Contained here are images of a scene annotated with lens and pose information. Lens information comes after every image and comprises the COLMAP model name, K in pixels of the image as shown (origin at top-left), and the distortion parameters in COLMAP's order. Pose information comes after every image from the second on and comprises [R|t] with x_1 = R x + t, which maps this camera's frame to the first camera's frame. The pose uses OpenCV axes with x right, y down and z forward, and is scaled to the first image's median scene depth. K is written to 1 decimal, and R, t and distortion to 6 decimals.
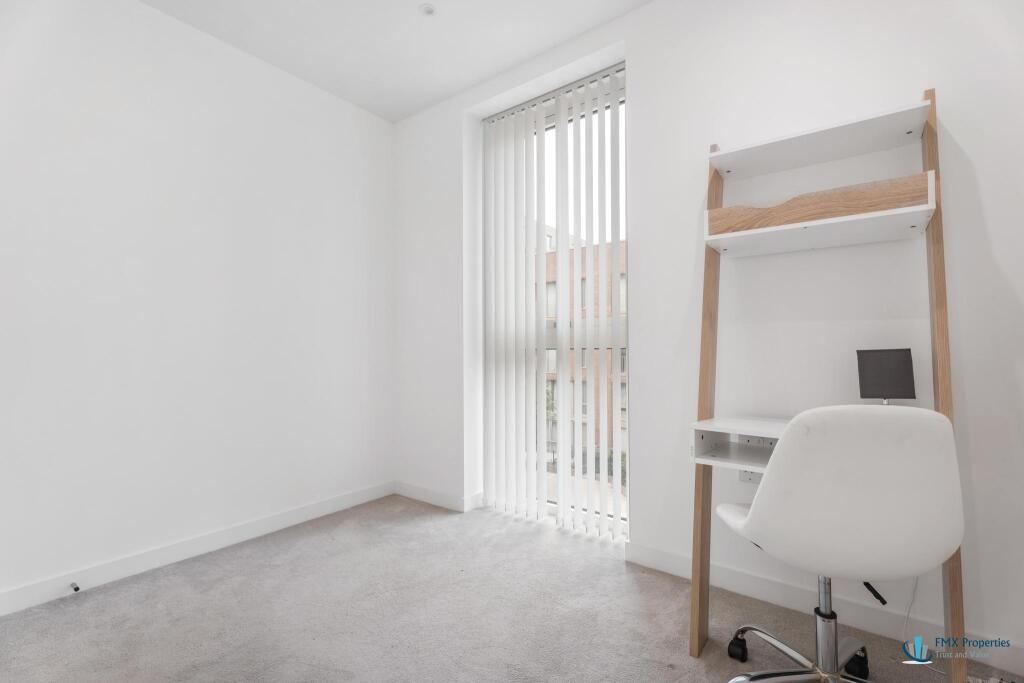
lens RADIAL K [[496.3, 0, 512.0], [0, 496.3, 341.5], [0, 0, 1]] dist [0.000625, 0.000158]
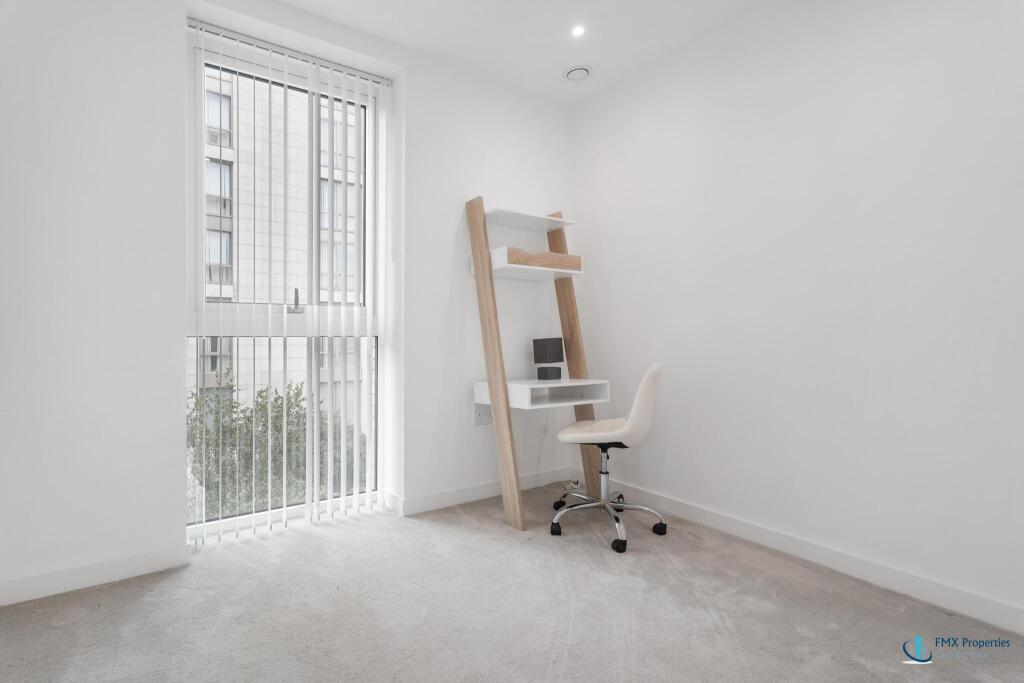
lens RADIAL K [[499.2, 0, 512.0], [0, 499.2, 341.5], [0, 0, 1]] dist [0.001001, 0.000070]
pose [[0.244804, -0.016032, 0.969440, -0.776555], [-0.027732, 0.999338, 0.023529, -0.011160], [-0.969176, -0.032644, 0.244197, 0.424115]]
